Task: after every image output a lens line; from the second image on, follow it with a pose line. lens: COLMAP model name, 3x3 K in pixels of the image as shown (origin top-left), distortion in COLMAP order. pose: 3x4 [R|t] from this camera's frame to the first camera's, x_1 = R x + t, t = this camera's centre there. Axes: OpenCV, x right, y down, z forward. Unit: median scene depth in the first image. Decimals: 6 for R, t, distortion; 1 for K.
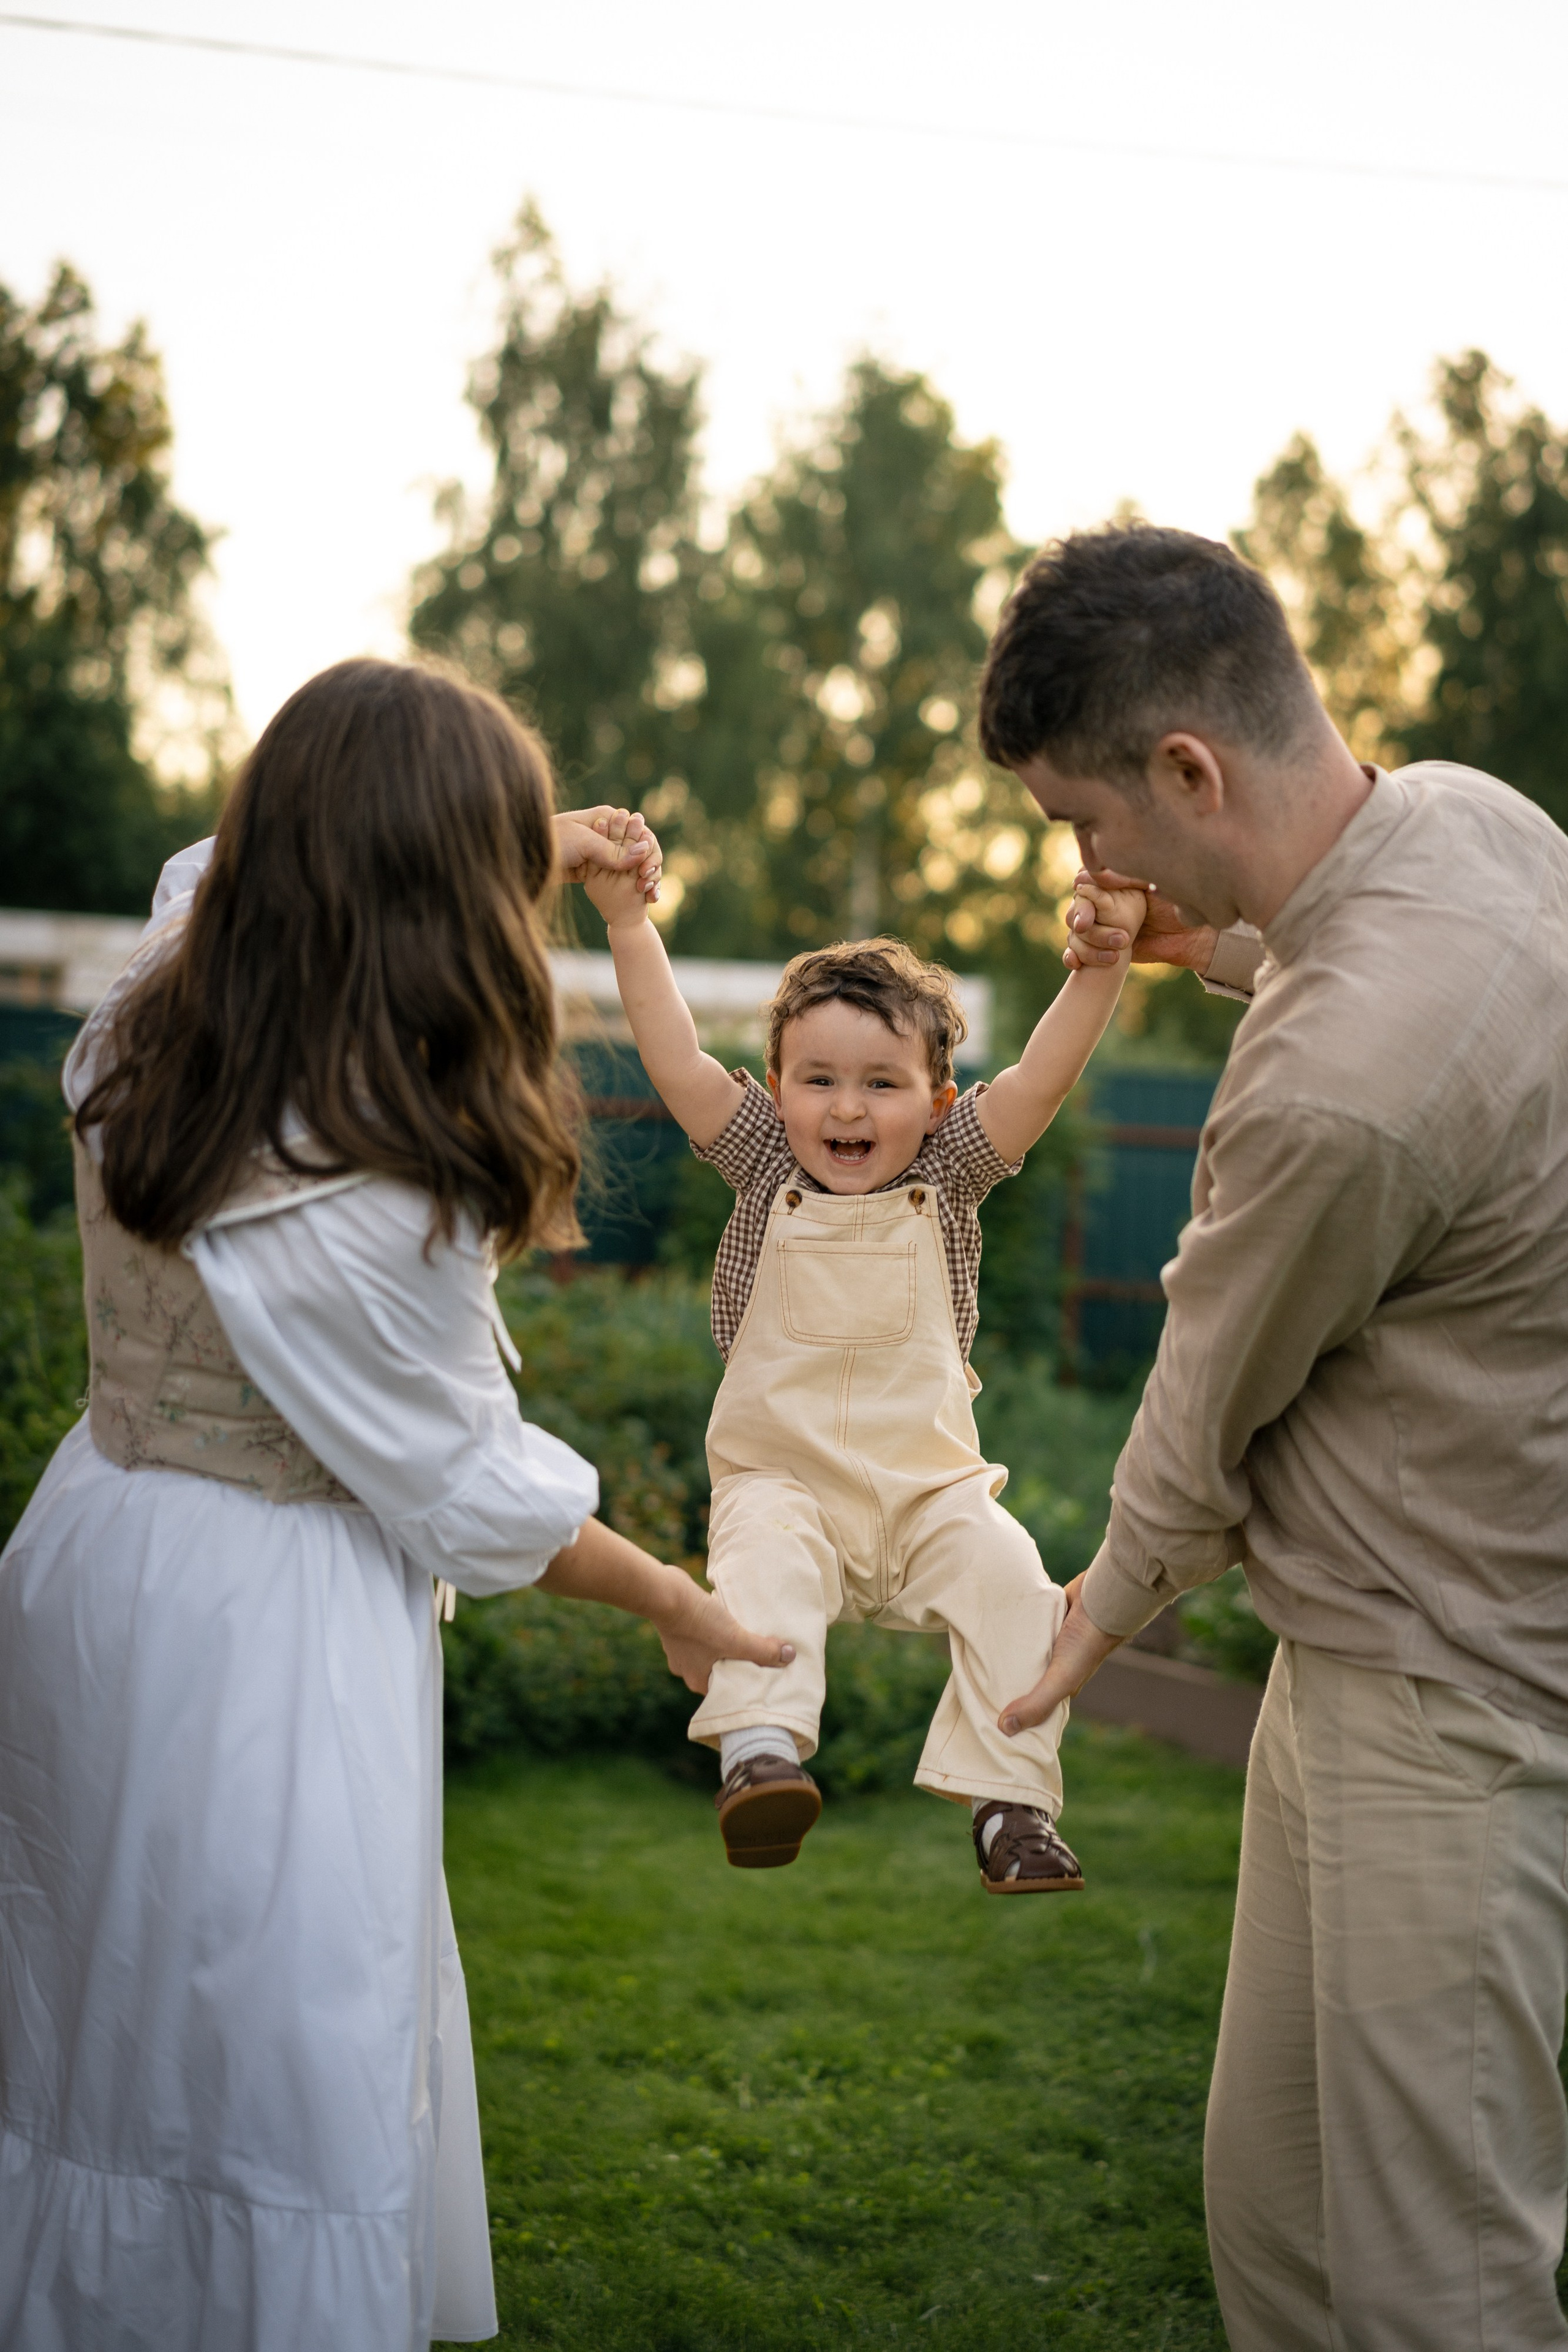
lens RADIAL K [[3595.6, 0, 784.0], [0, 3595.6, 1176.0], [0, 0, 1]] dist [0.503518, -1.641787]
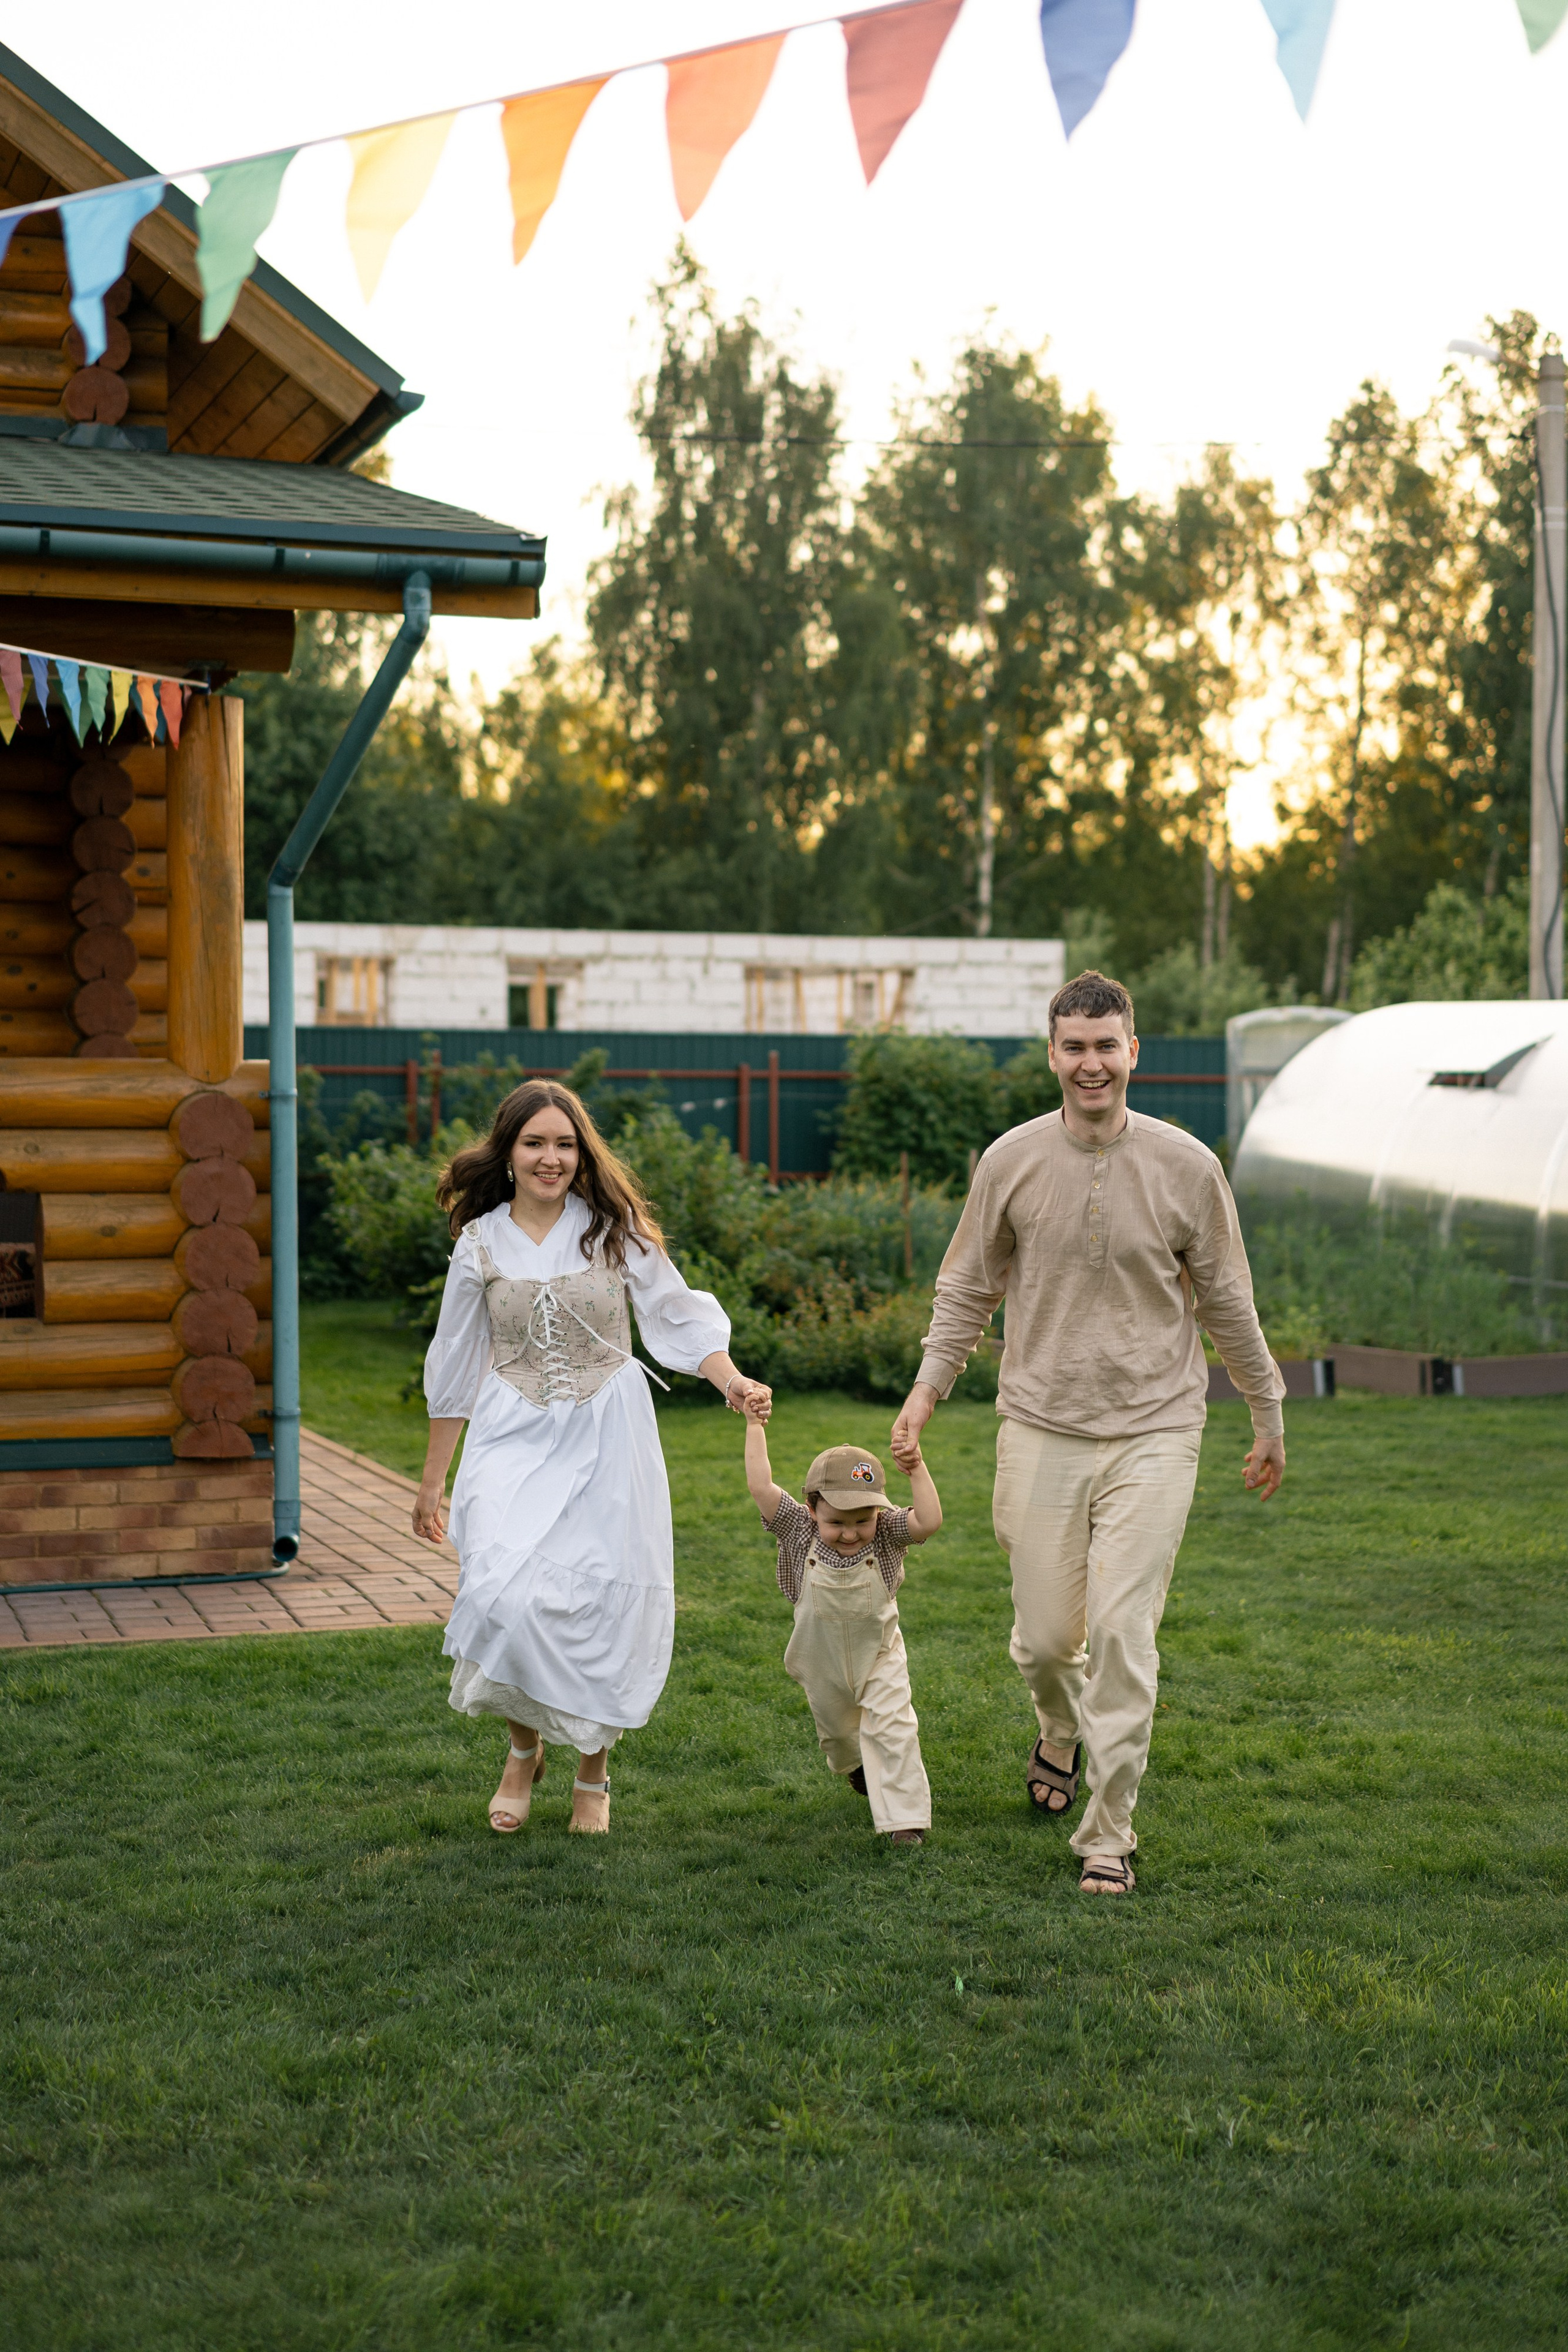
lens RADIAL K [[3595.6, 0, 784.0], [0, 3595.6, 1176.0], [0, 0, 1]] dist [0.503518, -1.641787]
pose [[0.998569, -0.031833, -0.042970, 0.003728], [0.033276, 0.998891, 0.033303, -0.007444], [0.041862, -0.034685, 0.998521, -0.168973]]
